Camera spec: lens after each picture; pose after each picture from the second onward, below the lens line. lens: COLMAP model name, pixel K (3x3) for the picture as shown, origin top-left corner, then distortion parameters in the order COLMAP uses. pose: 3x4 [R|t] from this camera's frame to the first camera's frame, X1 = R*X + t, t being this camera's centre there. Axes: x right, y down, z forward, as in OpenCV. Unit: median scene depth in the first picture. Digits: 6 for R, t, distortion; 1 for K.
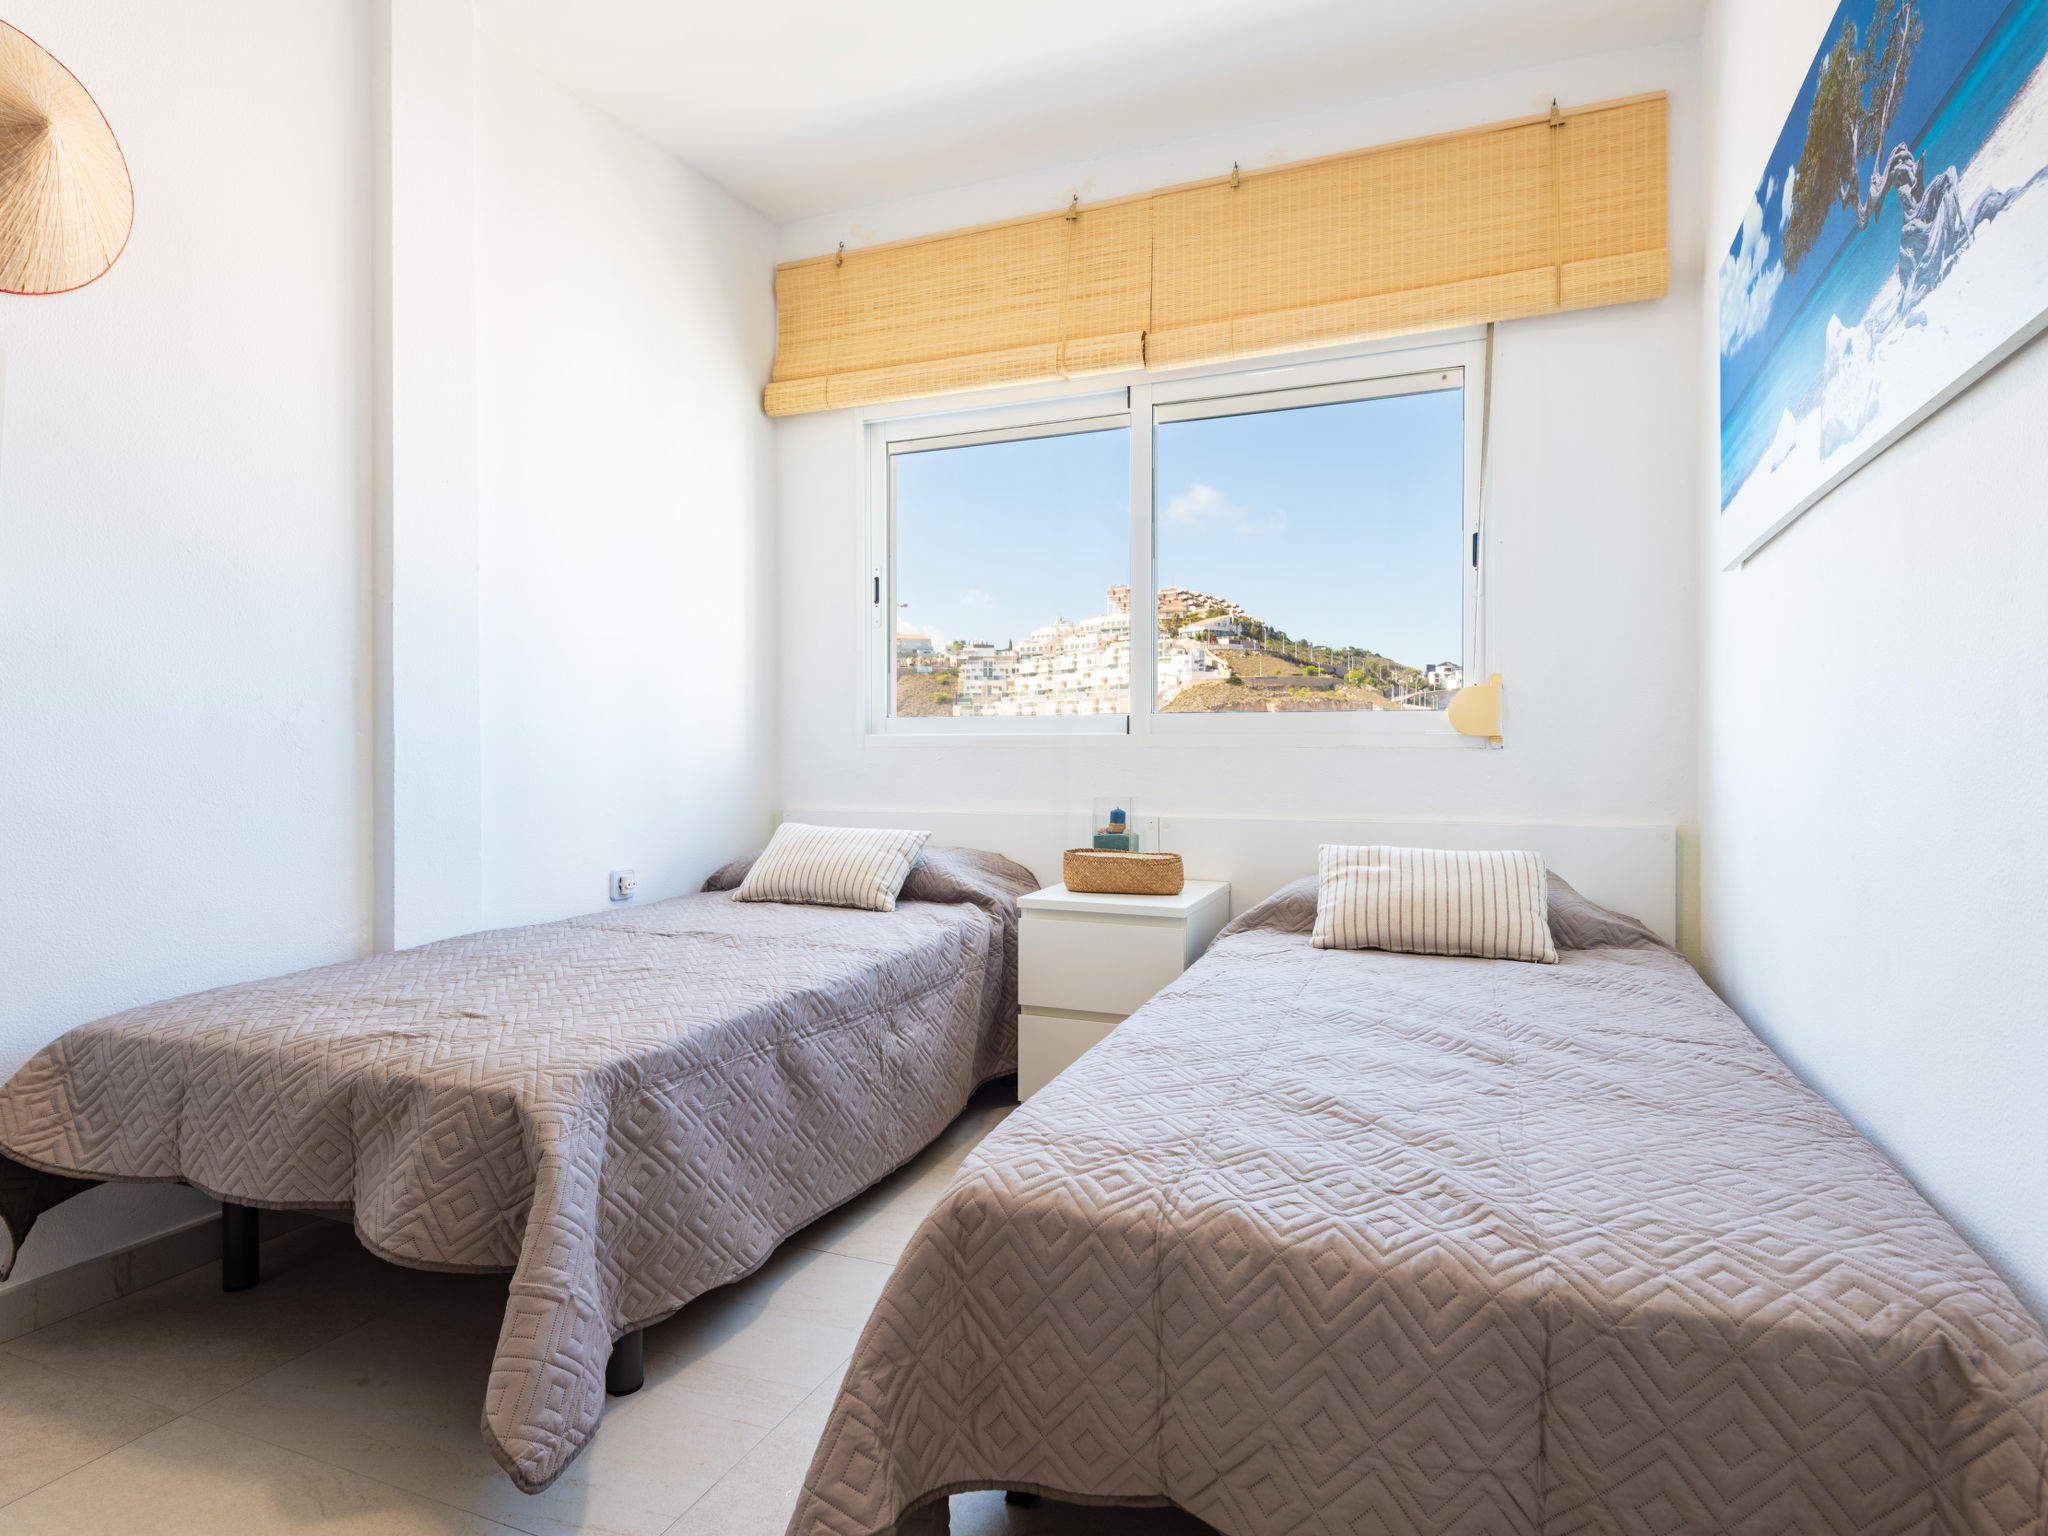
lens RADIAL K [[1129.1, 0, 1025.3], [0, 1129.1, 758.1], [0, 0, 1]] dist [0.013567, -0.008764]
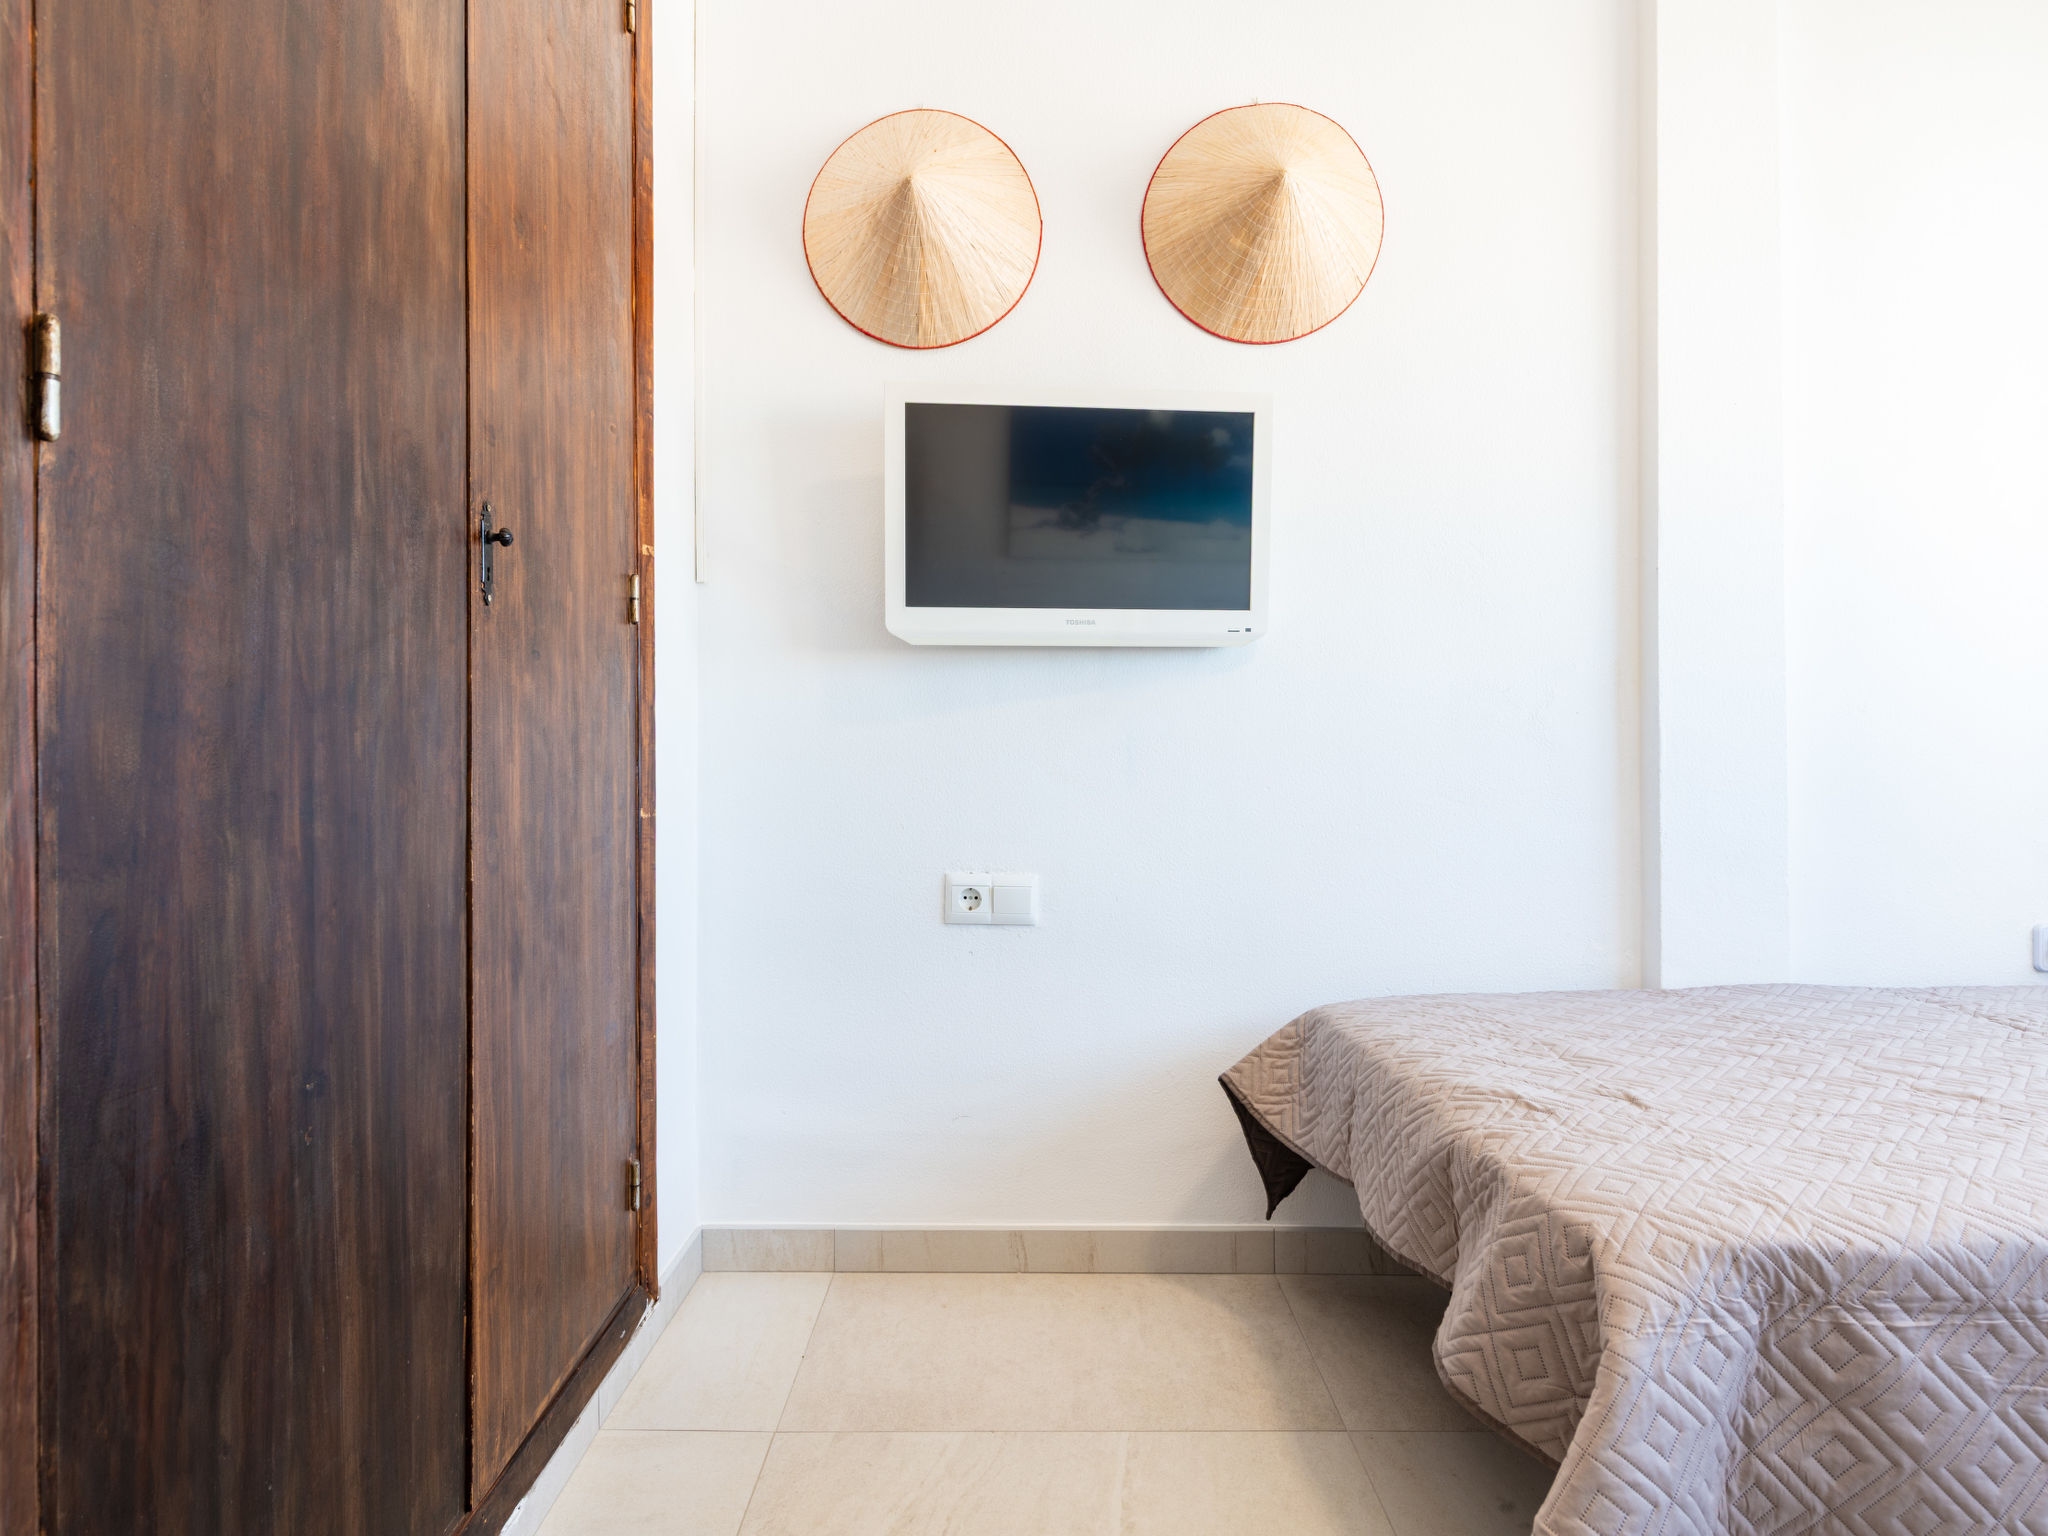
lens RADIAL K [[1147.9, 0, 1020.9], [0, 1147.9, 745.4], [0, 0, 1]] dist [0.003855, -0.000586]
pose [[0.373433, -0.004656, -0.927646, 0.040027], [-0.001432, 0.999983, -0.005595, -0.001307], [0.927656, 0.003418, 0.373420, 0.210118]]
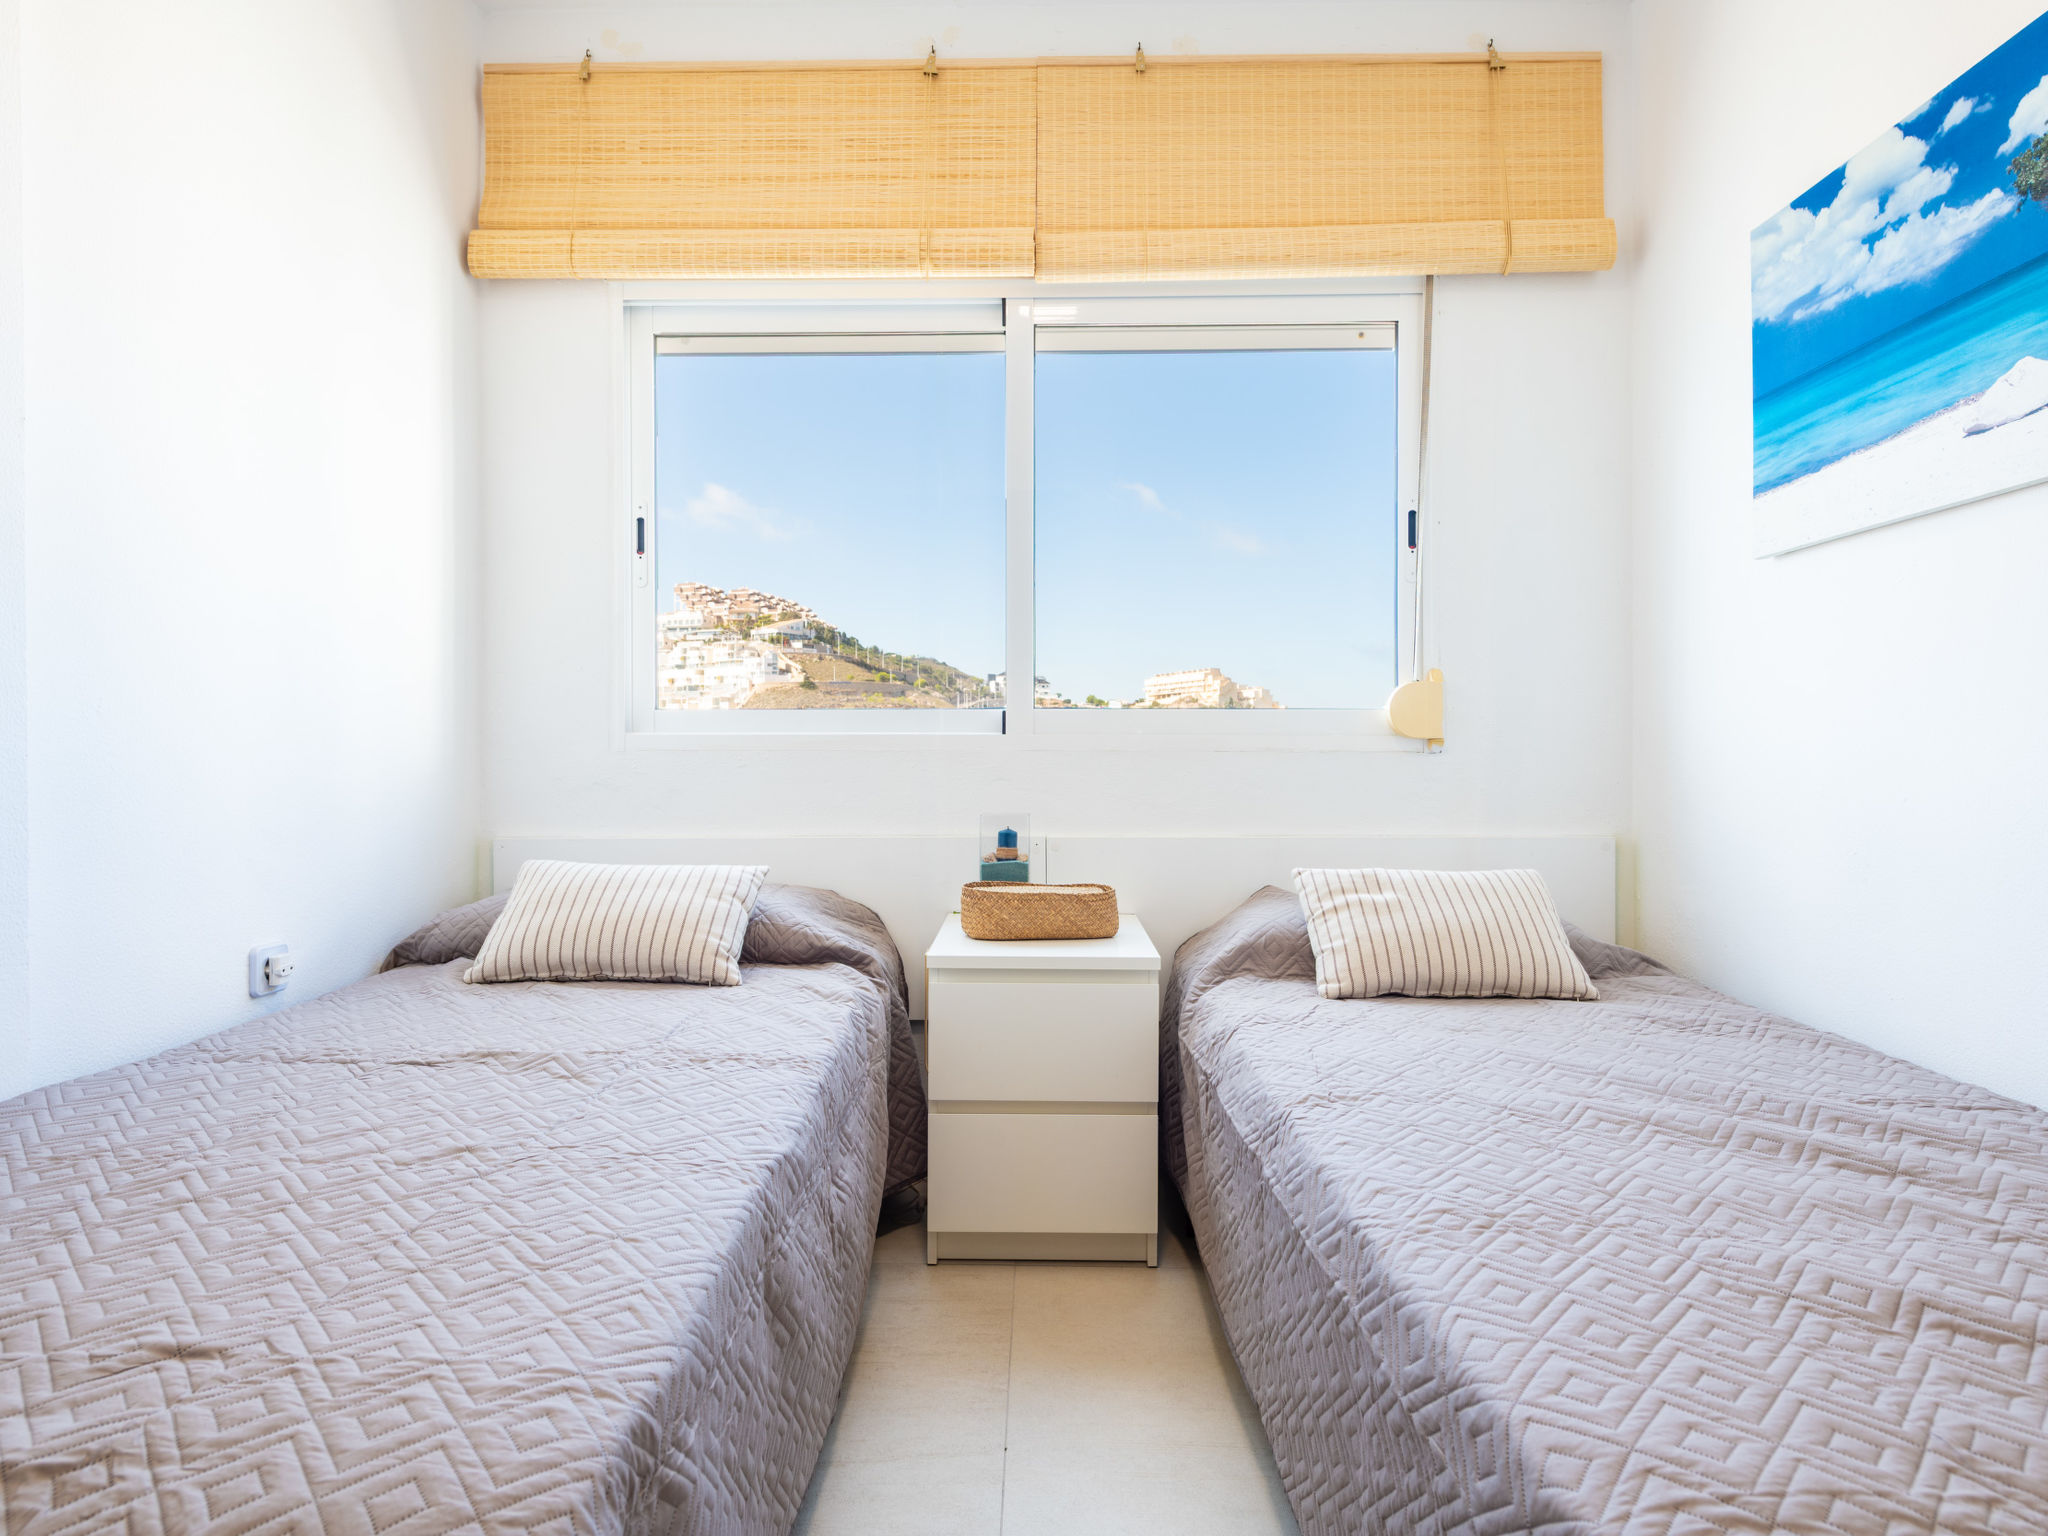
lens RADIAL K [[1129.1, 0, 1025.3], [0, 1129.1, 758.1], [0, 0, 1]] dist [0.013567, -0.008764]
pose [[0.930429, -0.000833, 0.366471, -0.212353], [0.002236, 0.999992, -0.003403, -0.001841], [-0.366466, 0.003986, 0.930423, 0.286413]]
